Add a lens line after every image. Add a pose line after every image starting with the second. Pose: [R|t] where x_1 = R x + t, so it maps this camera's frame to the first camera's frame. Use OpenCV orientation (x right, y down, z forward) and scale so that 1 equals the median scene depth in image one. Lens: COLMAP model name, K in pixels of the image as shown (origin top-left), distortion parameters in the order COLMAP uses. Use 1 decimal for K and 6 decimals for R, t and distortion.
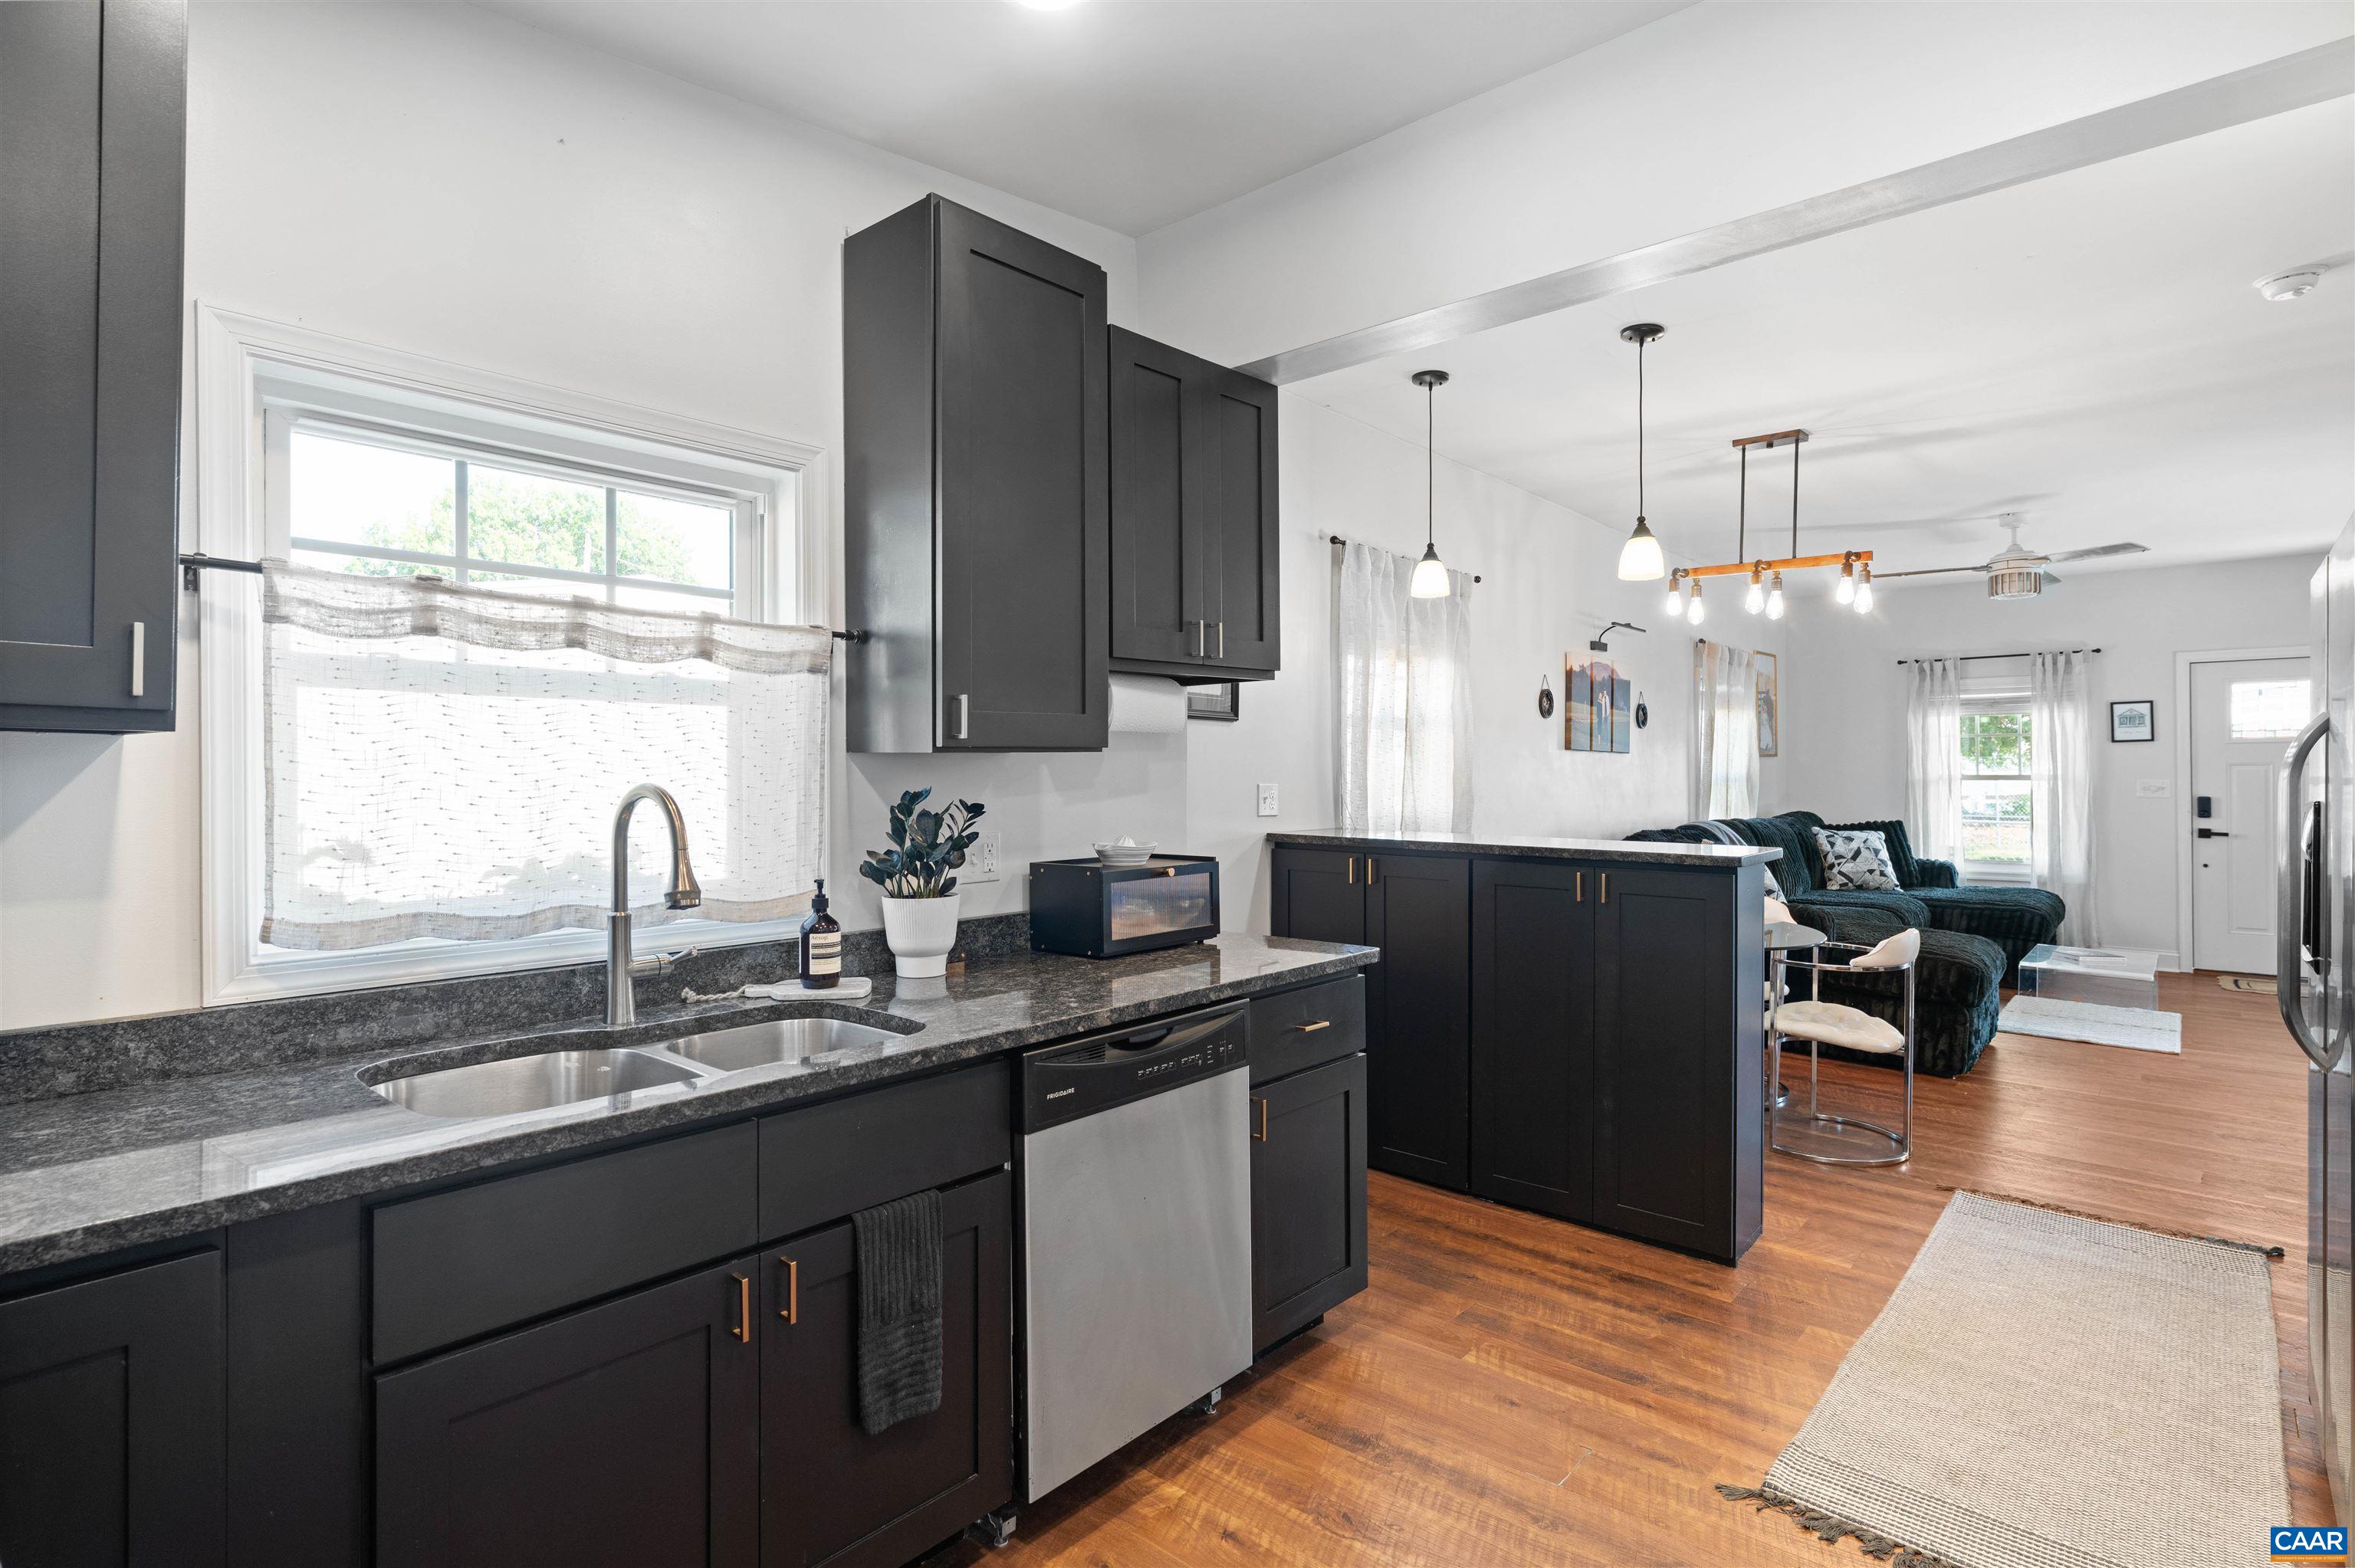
lens RADIAL K [[1168.9, 0, 1175.0], [0, 1168.9, 783.9], [0, 0, 1]] dist [-0.000583, -0.000096]
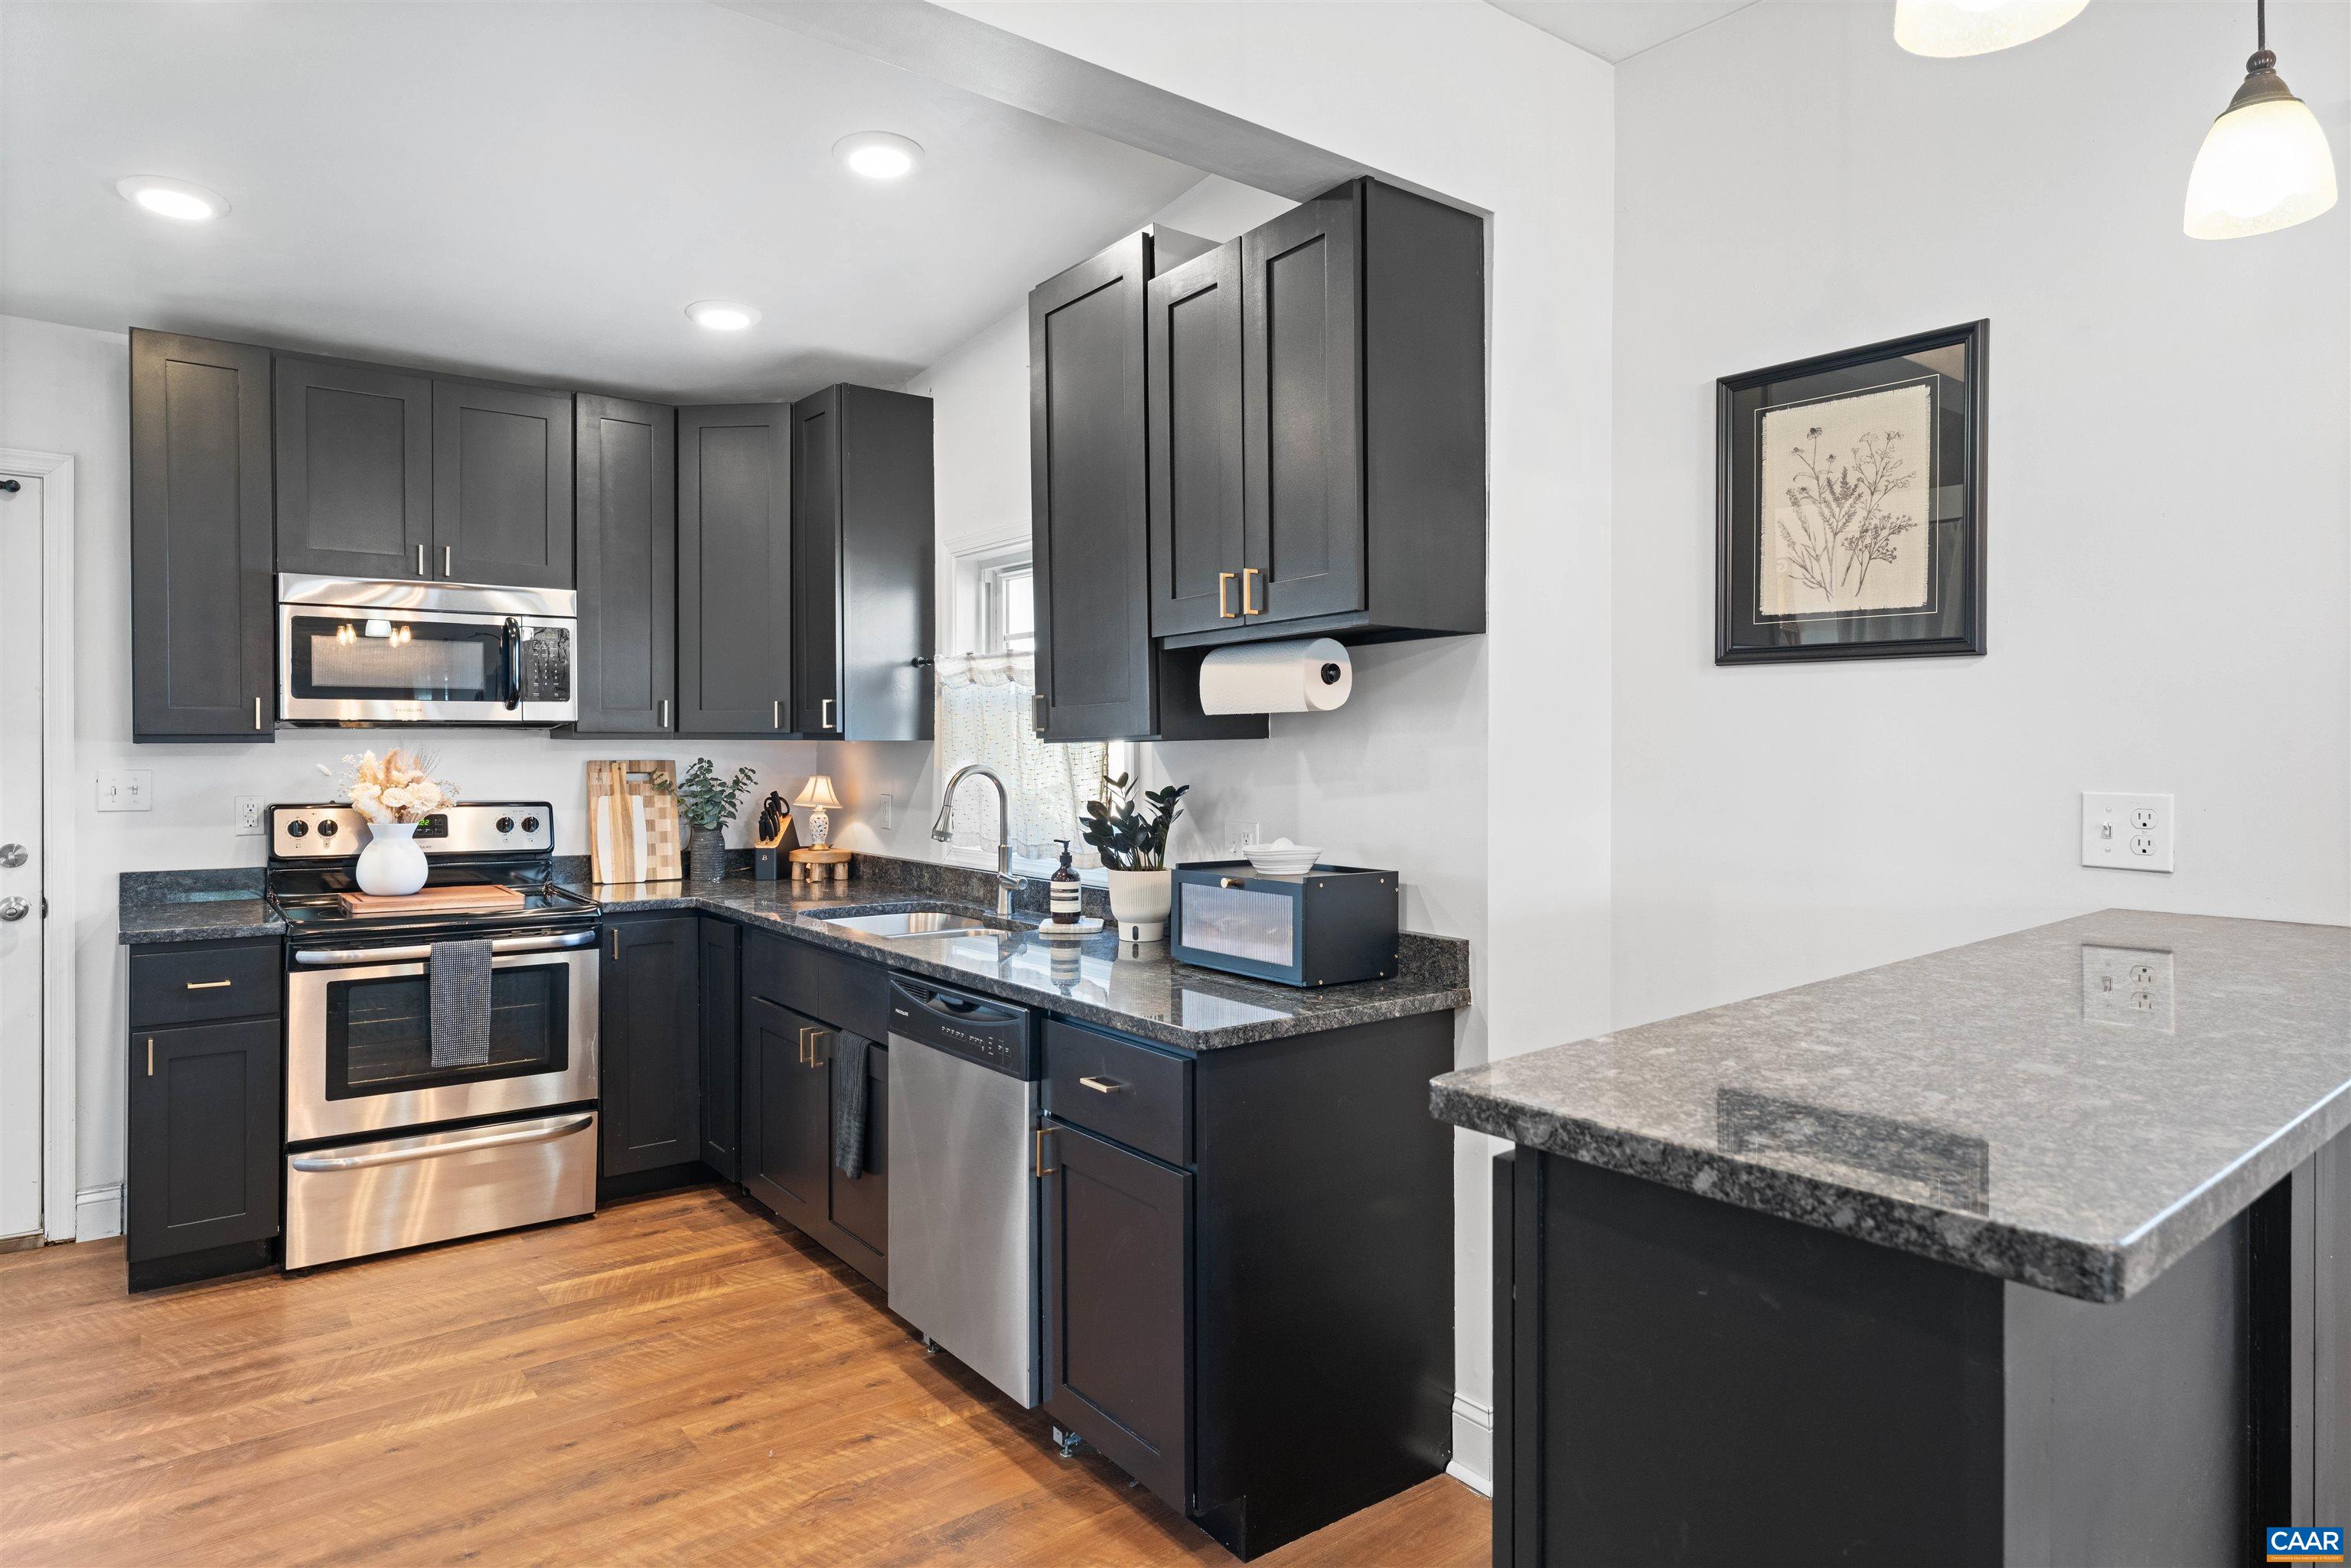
lens RADIAL K [[1361.7, 0, 1174.2], [0, 1361.7, 751.7], [0, 0, 1]] dist [0.001230, 0.000286]
pose [[-0.201983, 0.007047, -0.979364, 1.174483], [0.000047, 0.999974, 0.007186, -0.029673], [0.979389, 0.001406, -0.201978, 1.434055]]
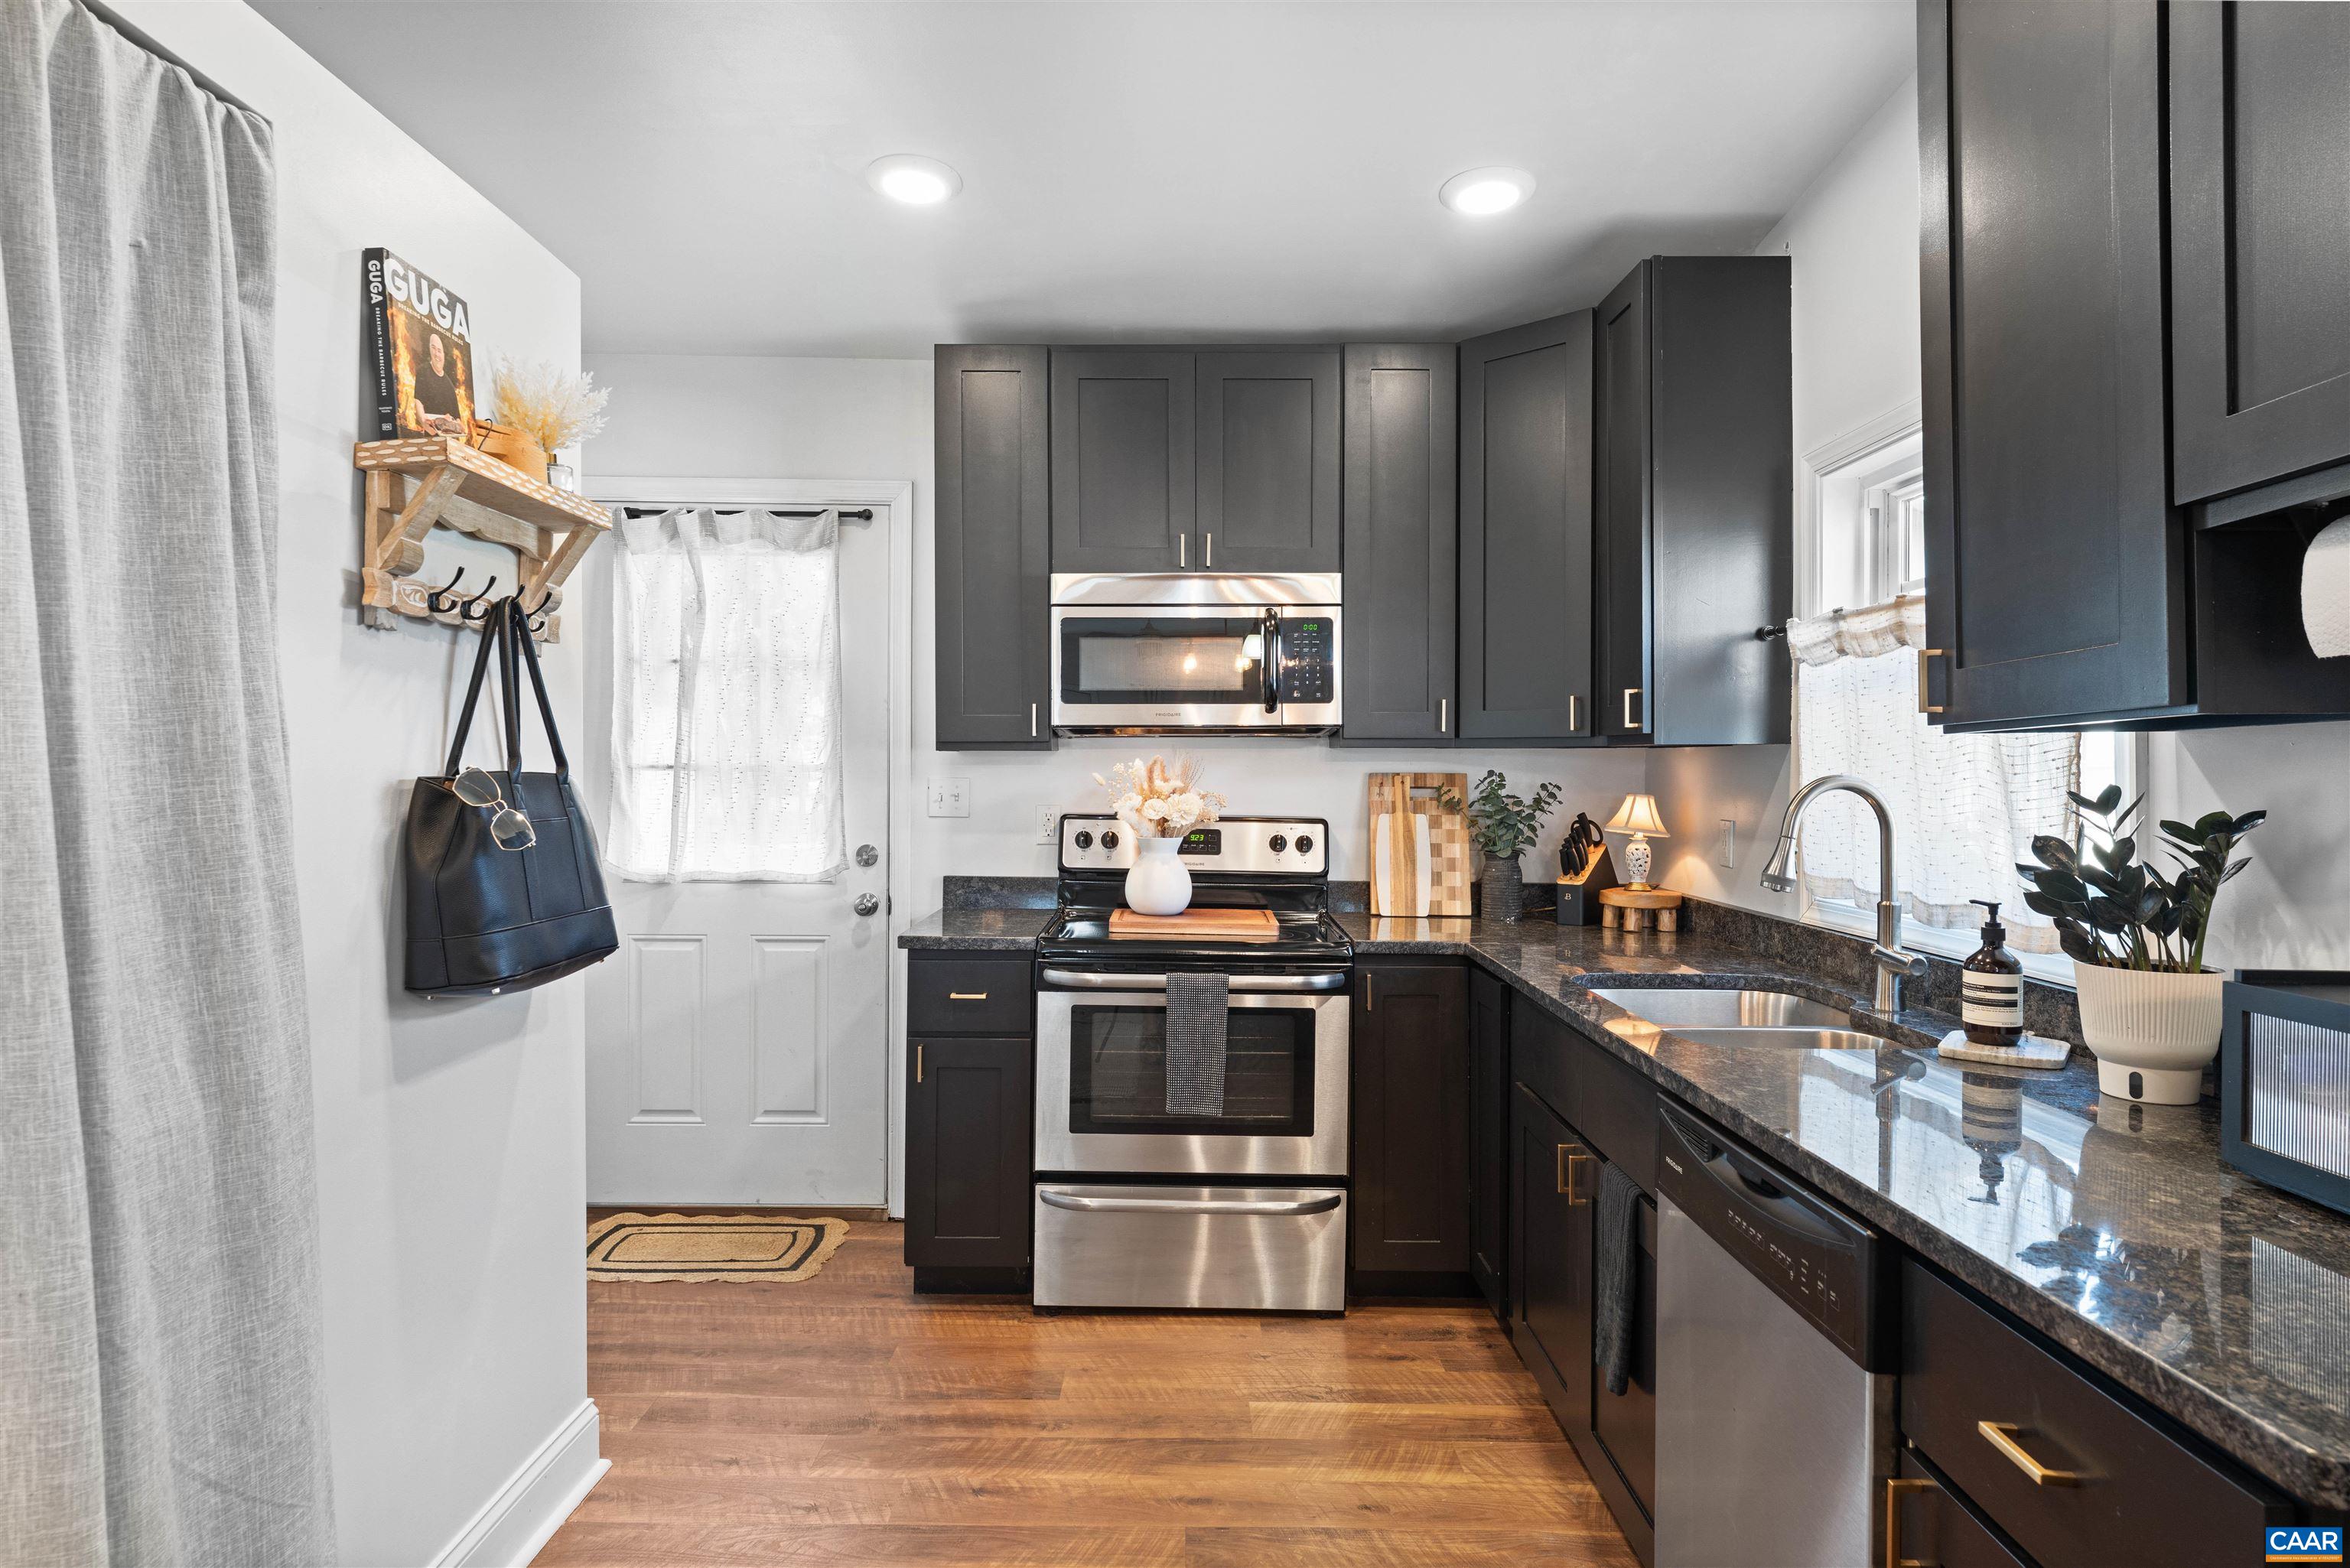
lens RADIAL K [[1346.1, 0, 1173.9], [0, 1346.1, 773.5], [0, 0, 1]] dist [0.002207, -0.001160]
pose [[-0.759613, 0.000579, -0.650376, 0.686971], [-0.001587, 0.999995, 0.002743, -0.005341], [0.650374, 0.003116, -0.759608, 1.328684]]
